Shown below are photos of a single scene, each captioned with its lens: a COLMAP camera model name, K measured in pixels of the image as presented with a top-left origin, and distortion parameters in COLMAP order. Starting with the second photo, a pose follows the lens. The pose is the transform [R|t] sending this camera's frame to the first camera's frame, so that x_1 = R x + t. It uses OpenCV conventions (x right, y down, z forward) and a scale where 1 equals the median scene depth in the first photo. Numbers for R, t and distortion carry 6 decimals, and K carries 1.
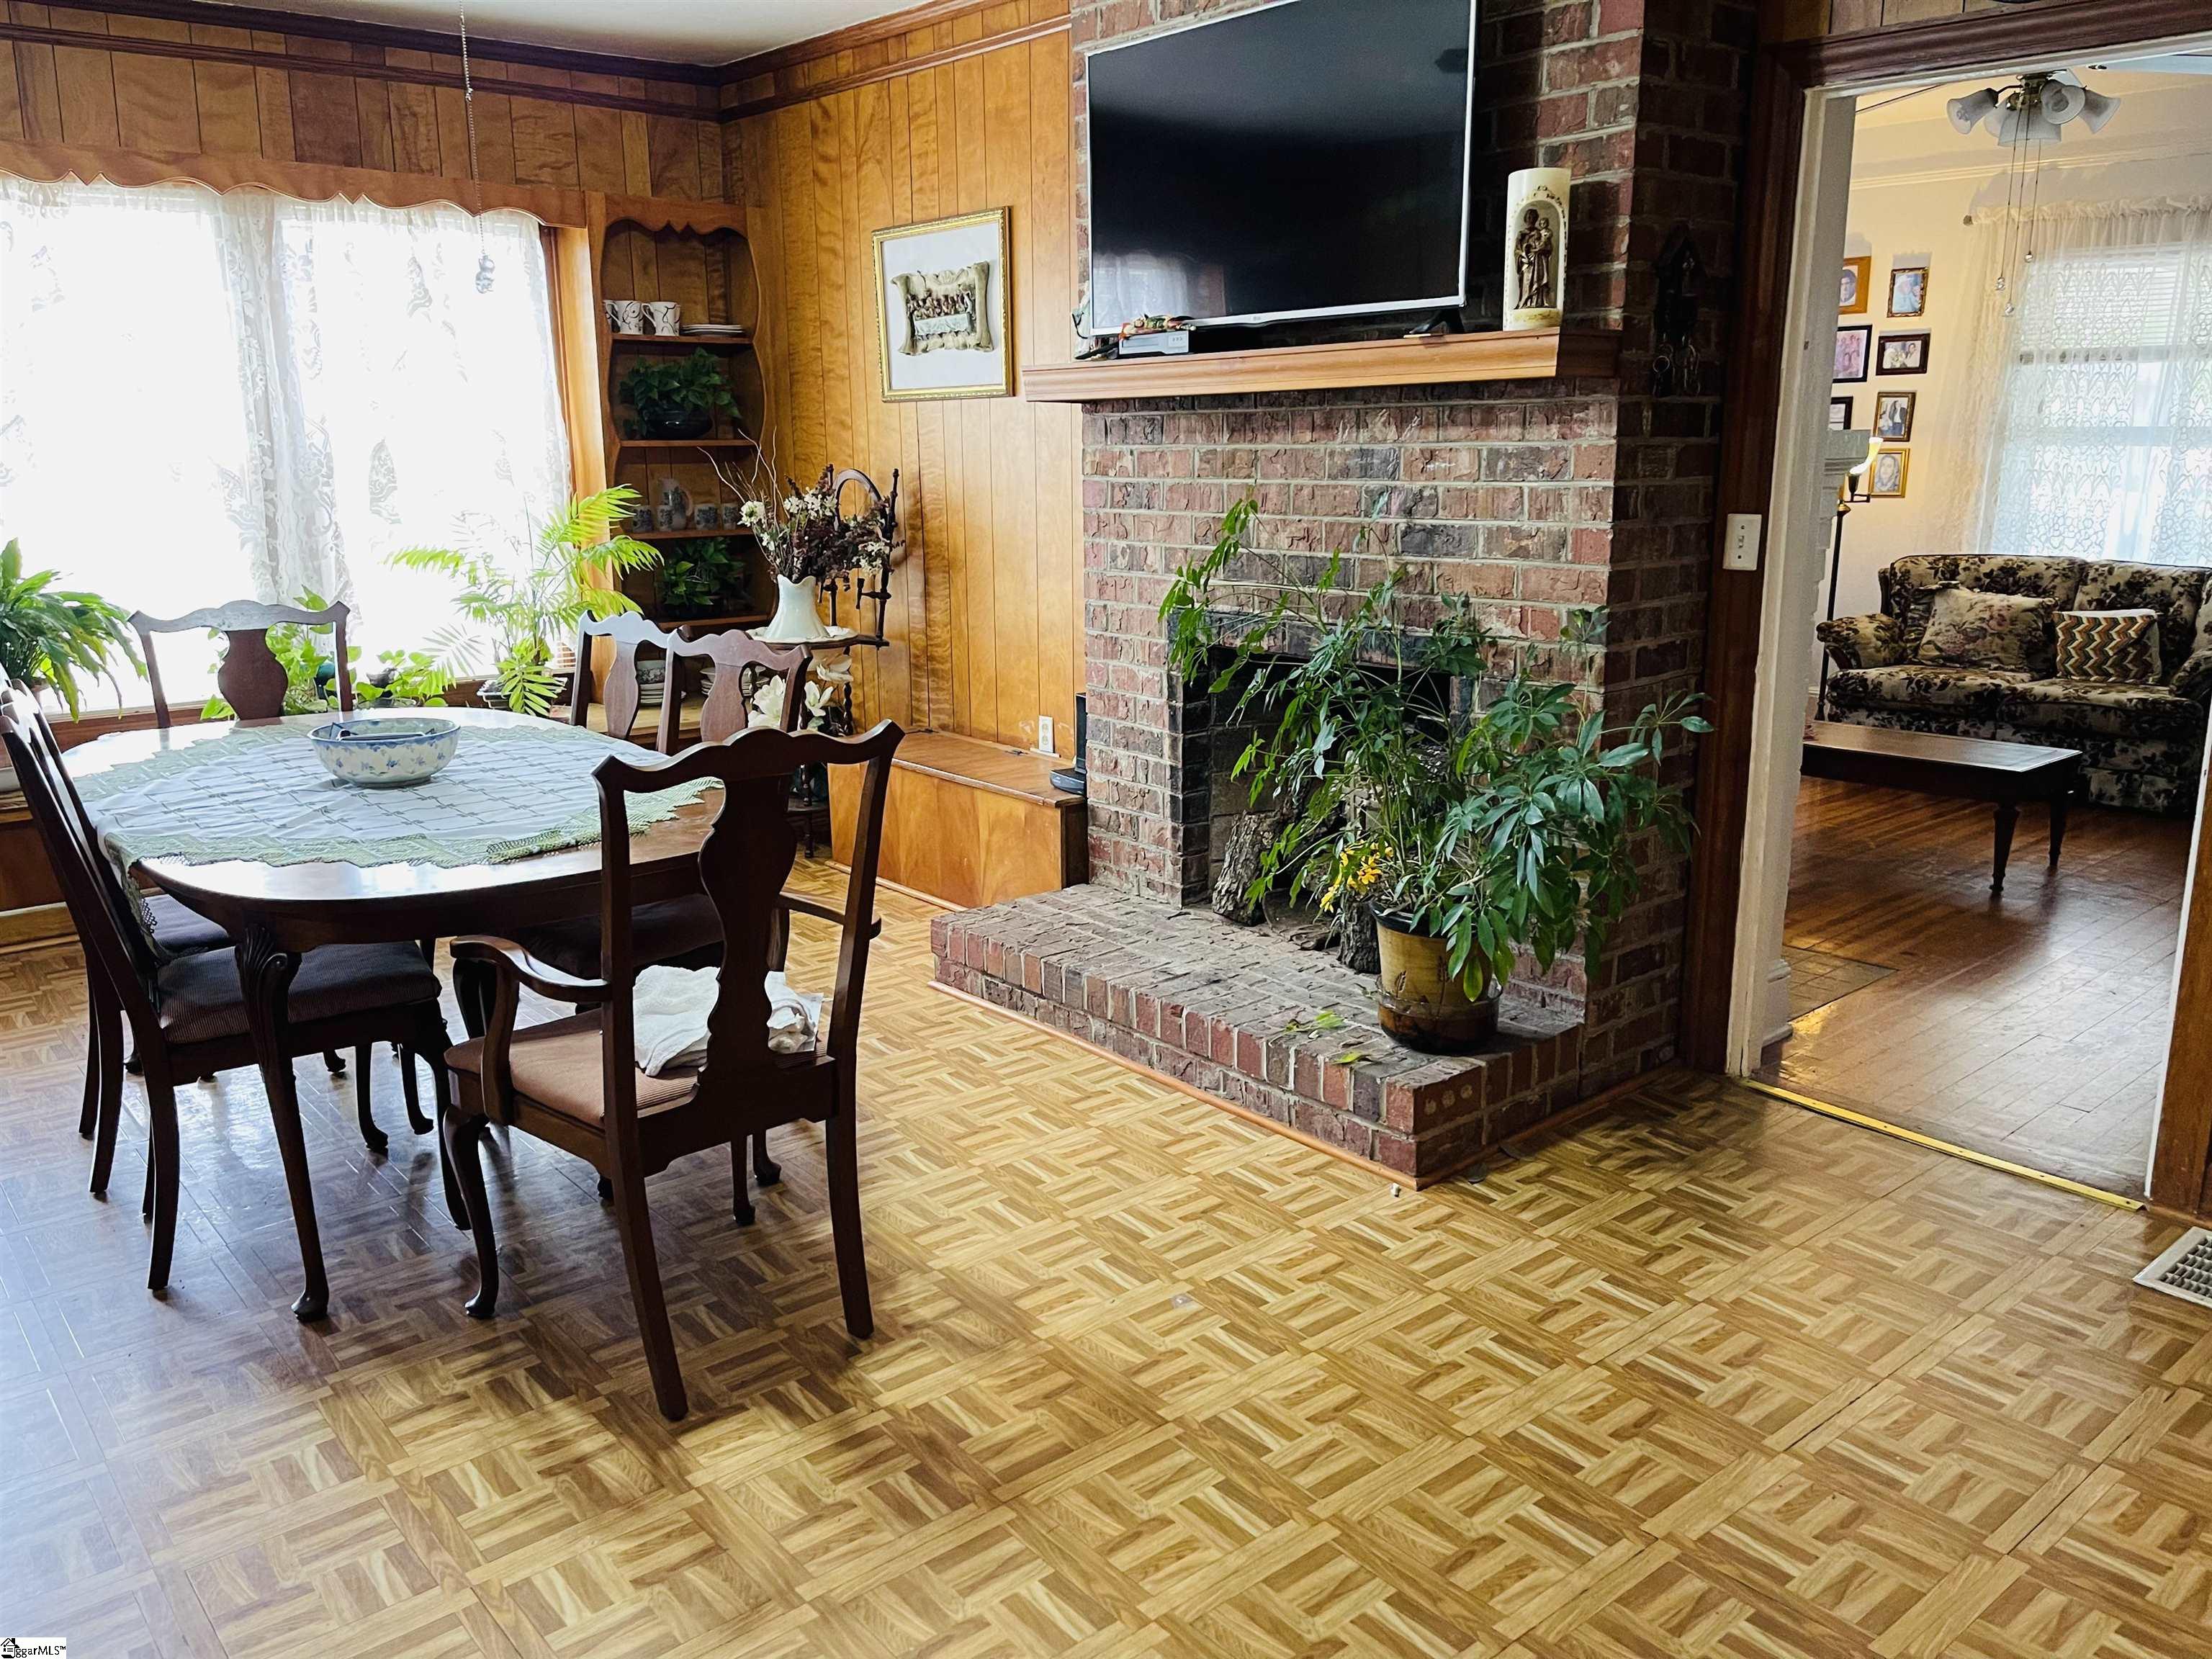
lens RADIAL K [[1655.4, 0, 1094.9], [0, 1655.4, 836.4], [0, 0, 1]] dist [0.107746, -0.142894]
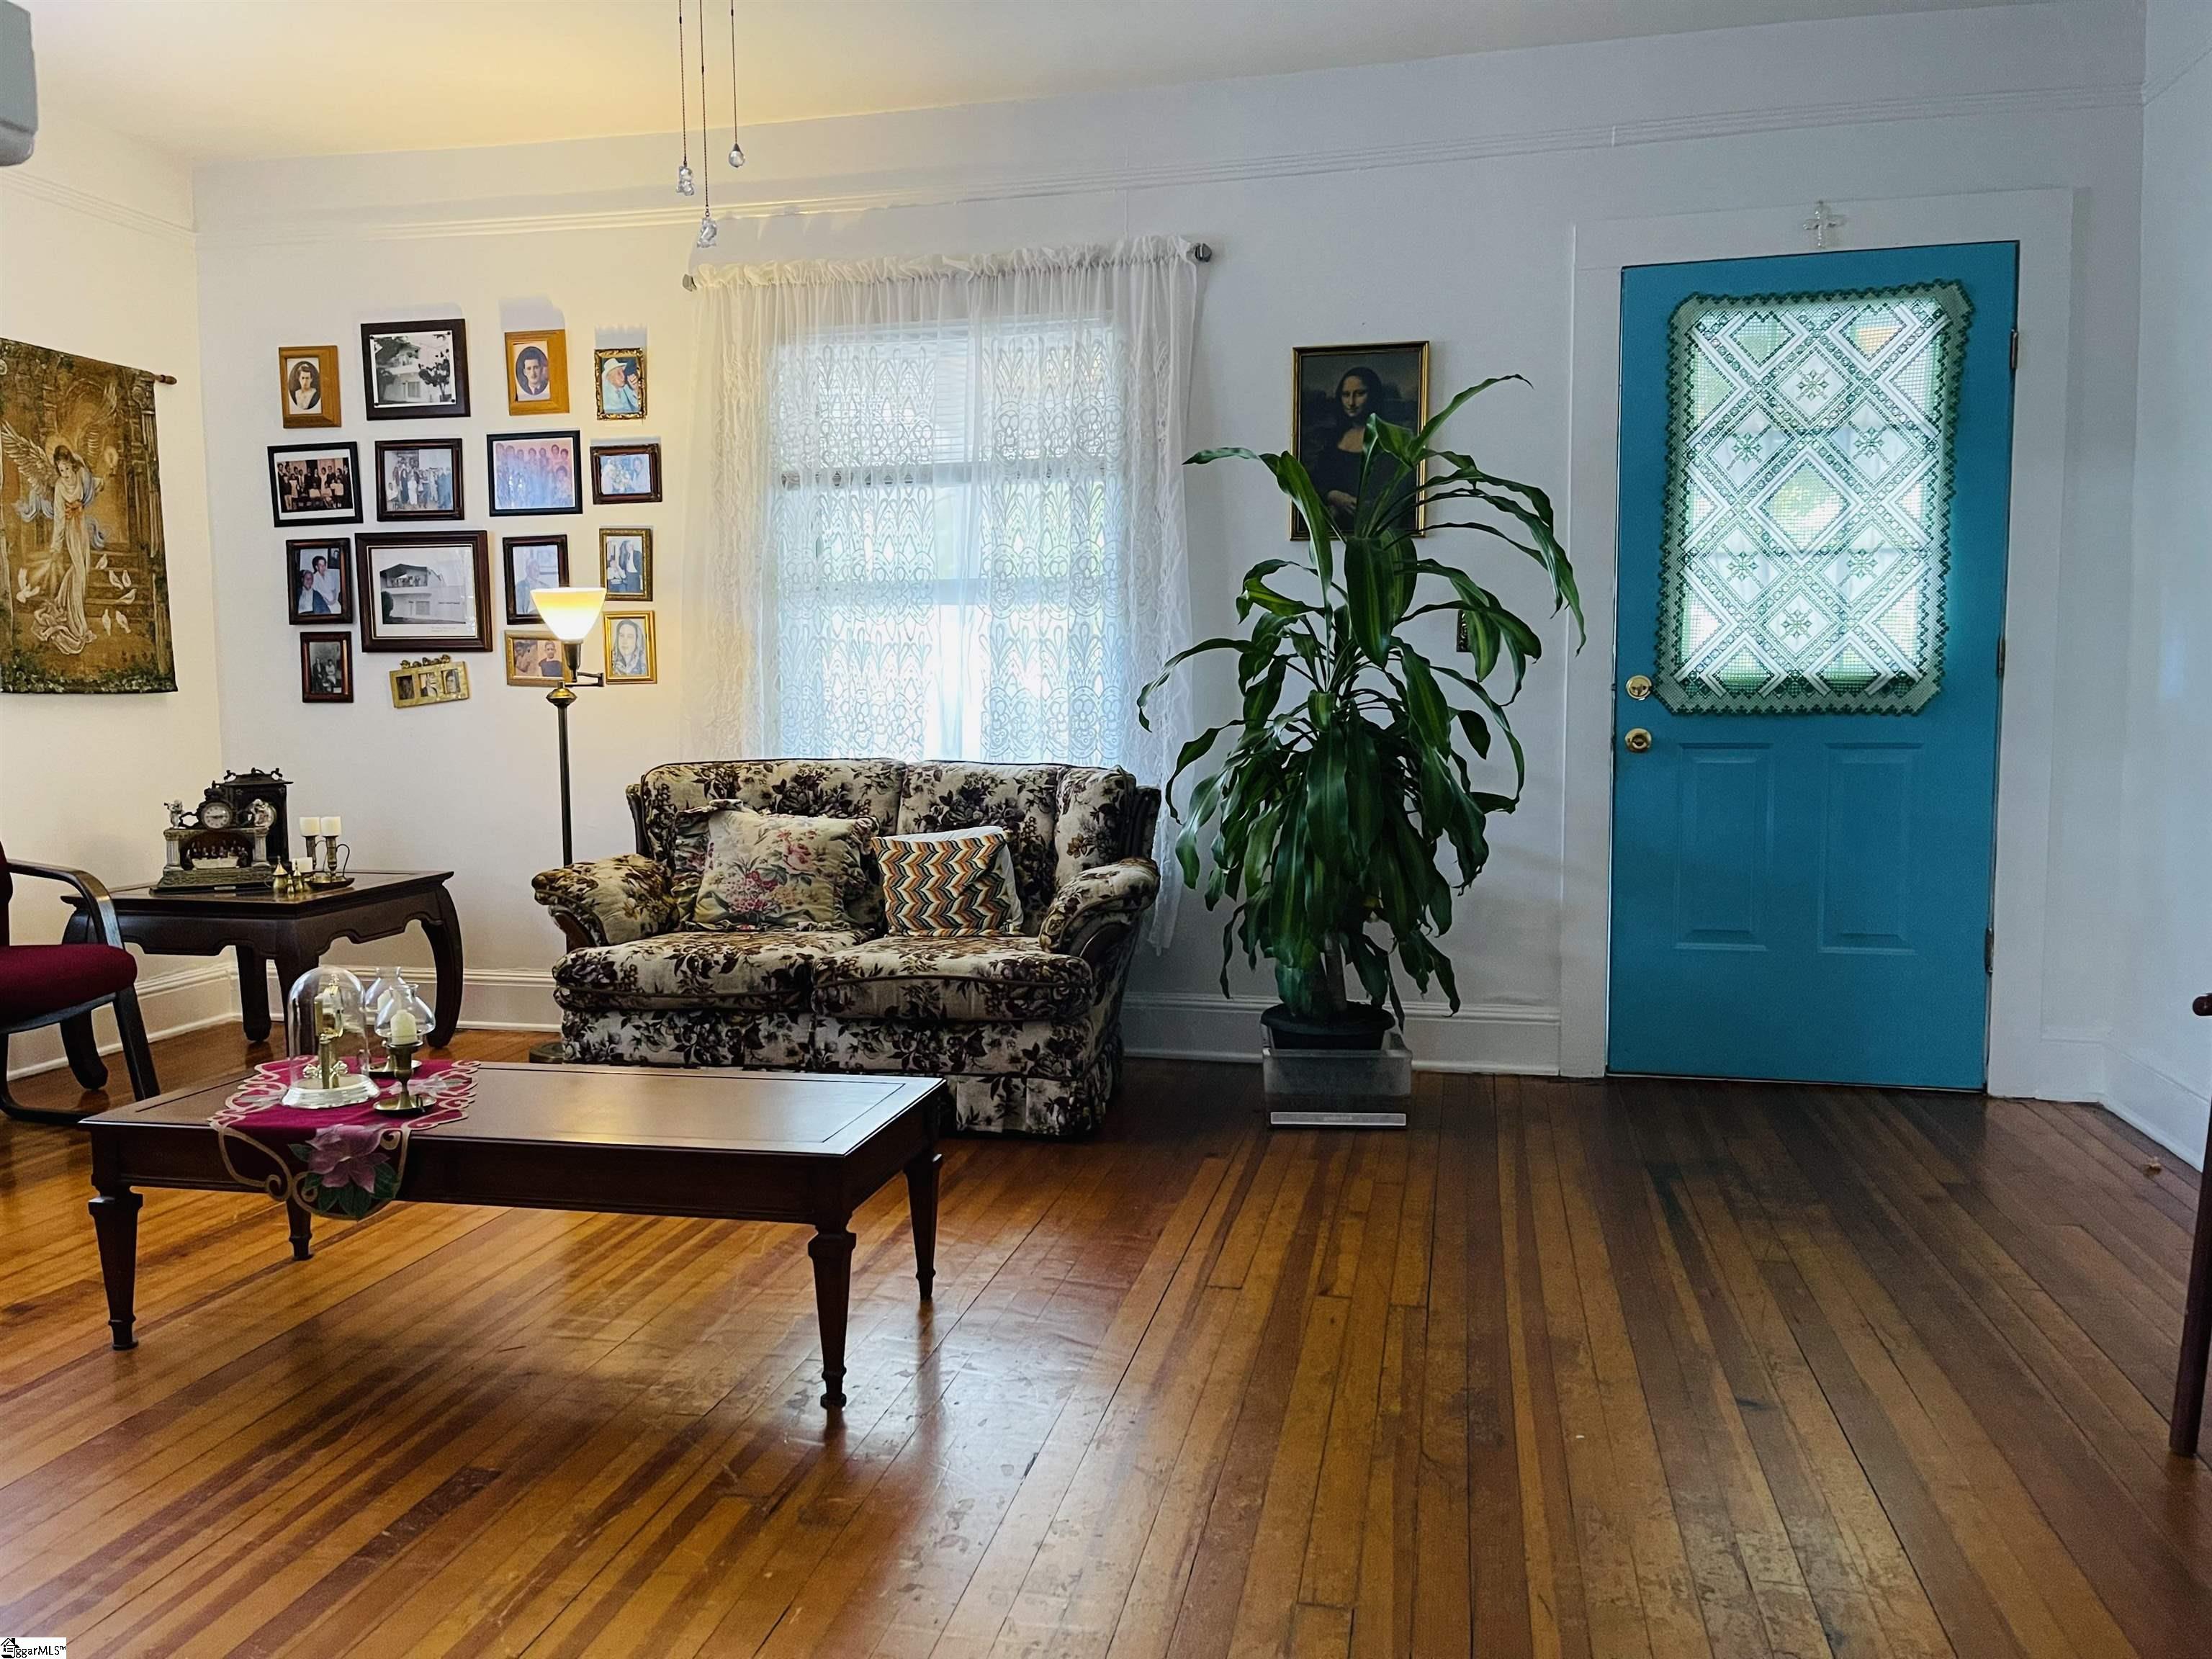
lens RADIAL K [[1655.4, 0, 1094.9], [0, 1655.4, 836.4], [0, 0, 1]] dist [0.107746, -0.142894]
pose [[0.799158, -0.046426, 0.599326, 0.242490], [0.139381, 0.984153, -0.109619, -0.048835], [-0.584739, 0.171138, 0.792964, 0.423940]]
